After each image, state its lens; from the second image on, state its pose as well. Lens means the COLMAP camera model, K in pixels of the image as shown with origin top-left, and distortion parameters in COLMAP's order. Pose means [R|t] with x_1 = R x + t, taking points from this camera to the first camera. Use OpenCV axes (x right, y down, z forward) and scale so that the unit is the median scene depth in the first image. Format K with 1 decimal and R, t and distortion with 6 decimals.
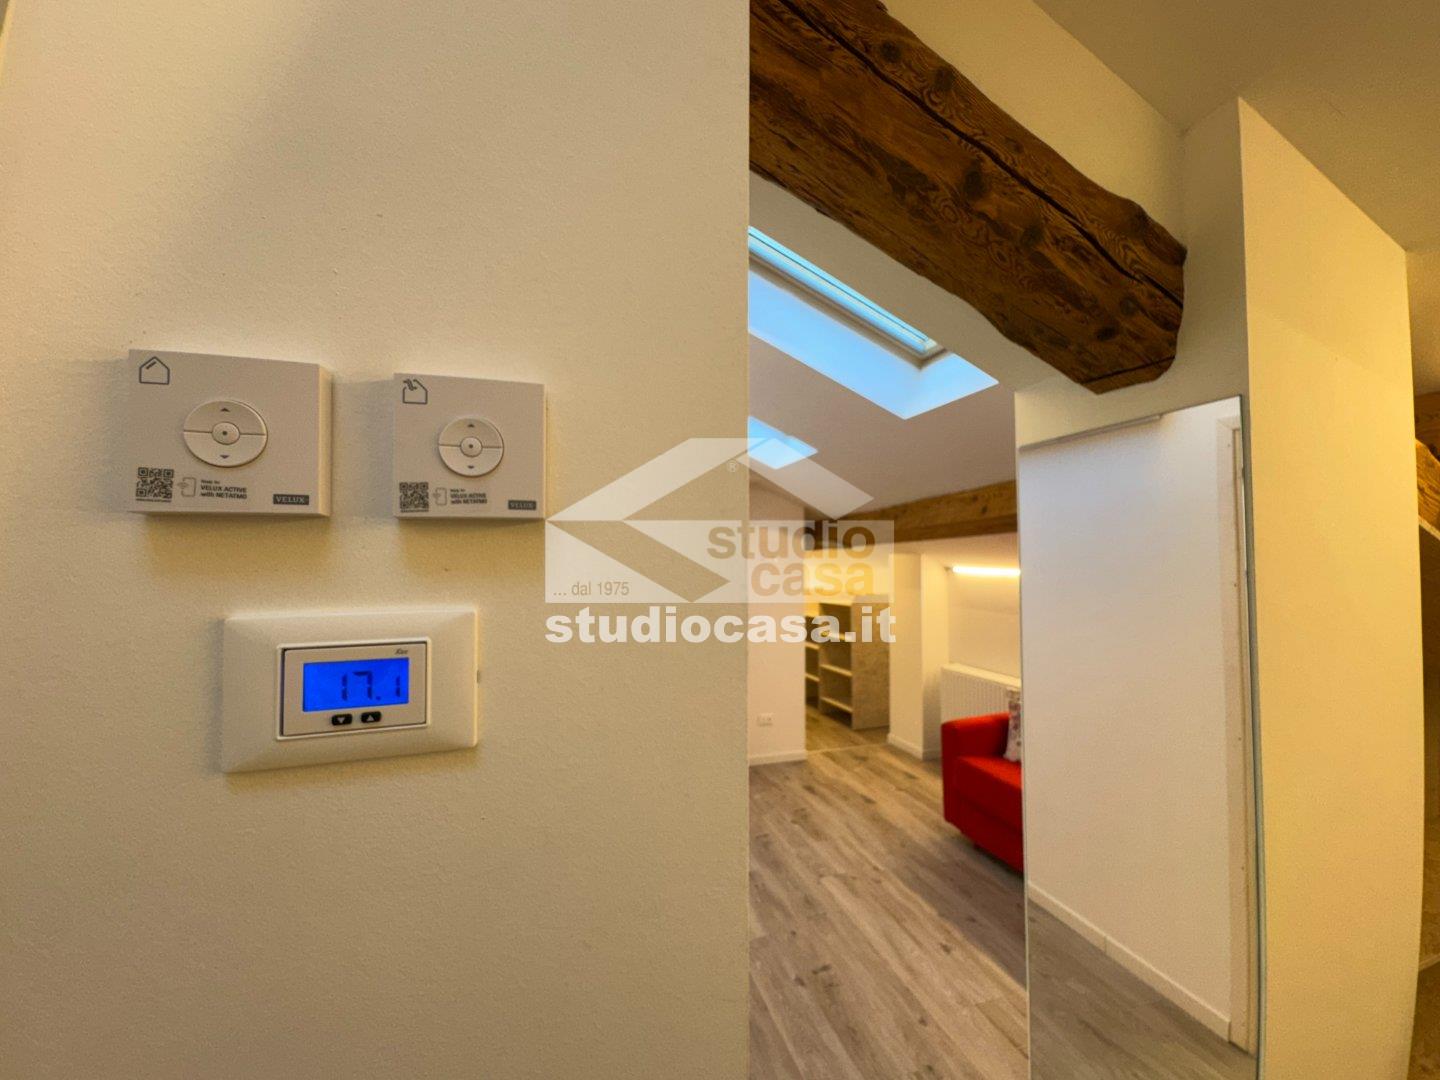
lens RADIAL K [[576.1, 0, 725.0], [0, 576.1, 535.9], [0, 0, 1]] dist [-0.000327, -0.000566]
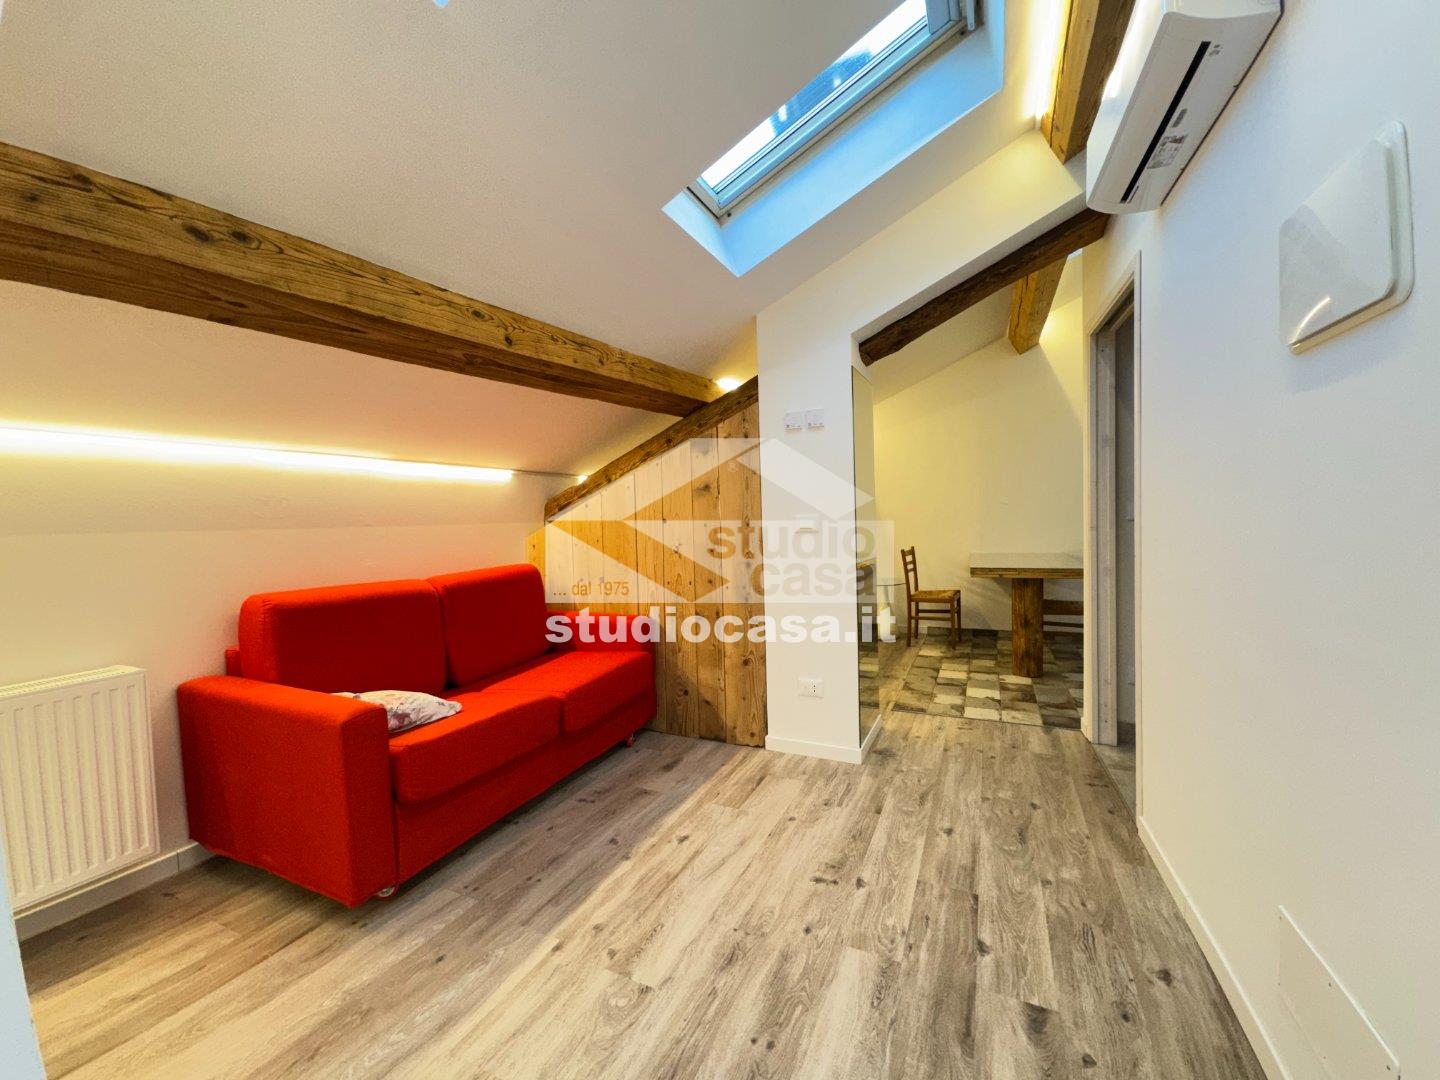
lens RADIAL K [[576.1, 0, 714.1], [0, 576.1, 536.7], [0, 0, 1]] dist [-0.000327, -0.000566]
pose [[-0.727564, -0.002777, 0.686035, -0.268122], [0.002921, 0.999970, 0.007146, 0.231461], [-0.686034, 0.007203, -0.727534, 1.600175]]
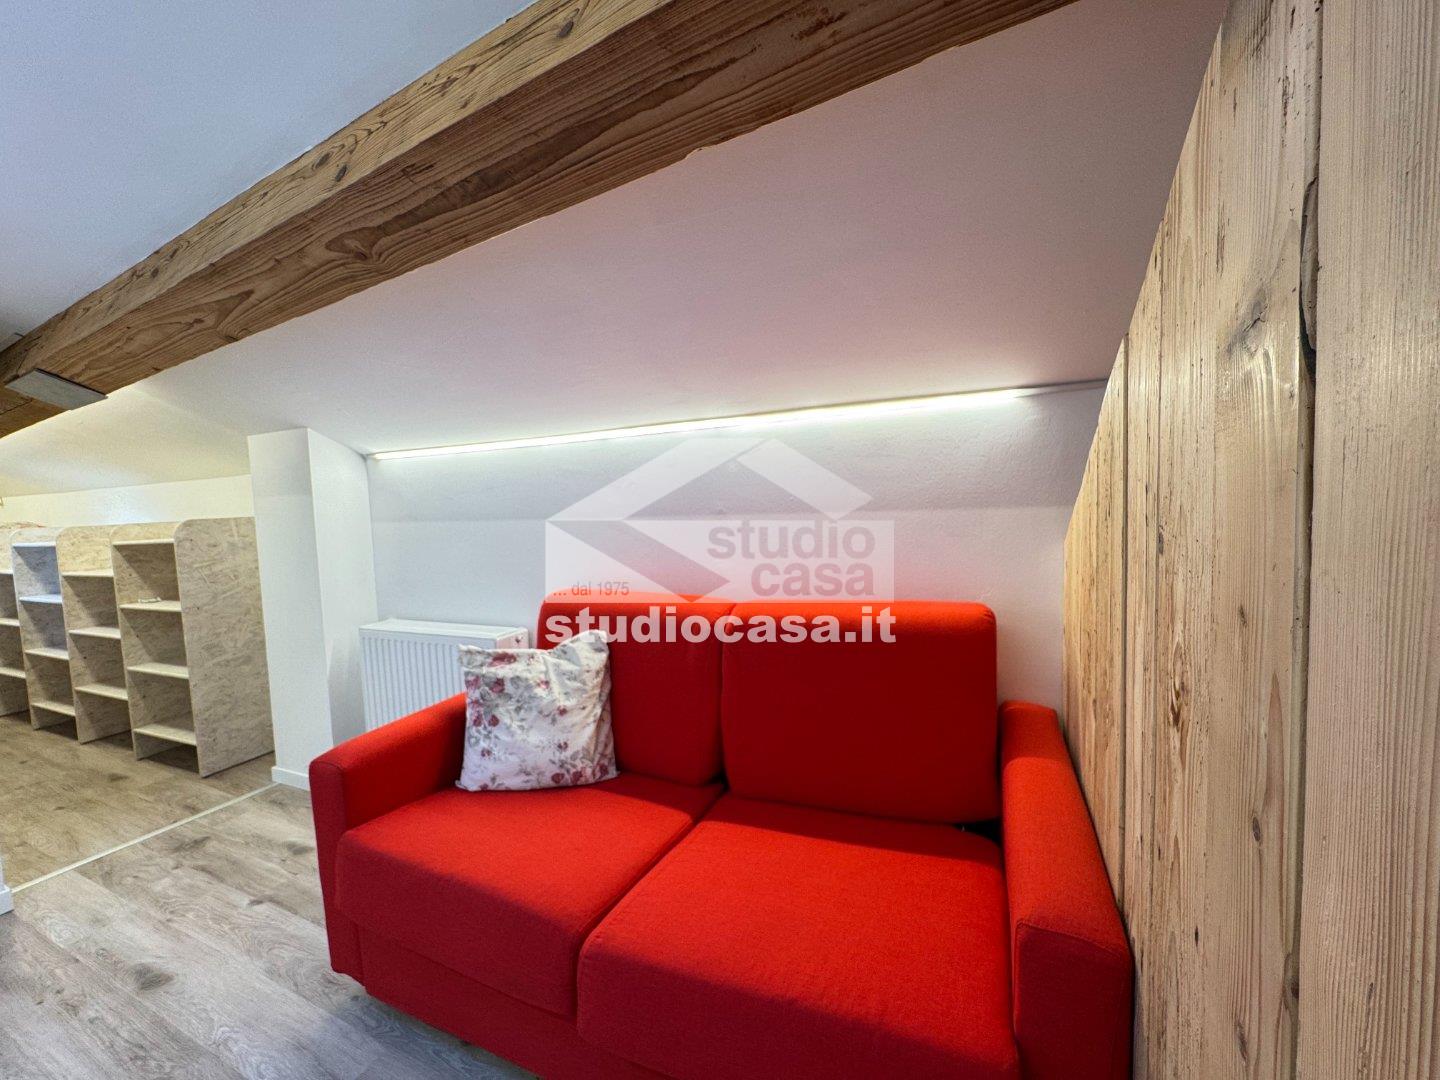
lens RADIAL K [[576.1, 0, 714.7], [0, 576.1, 538.8], [0, 0, 1]] dist [-0.000327, -0.000566]
pose [[0.685610, -0.078567, 0.723717, 0.391606], [0.013946, 0.995394, 0.094849, 0.171015], [-0.727836, -0.054937, 0.683548, 0.684757]]
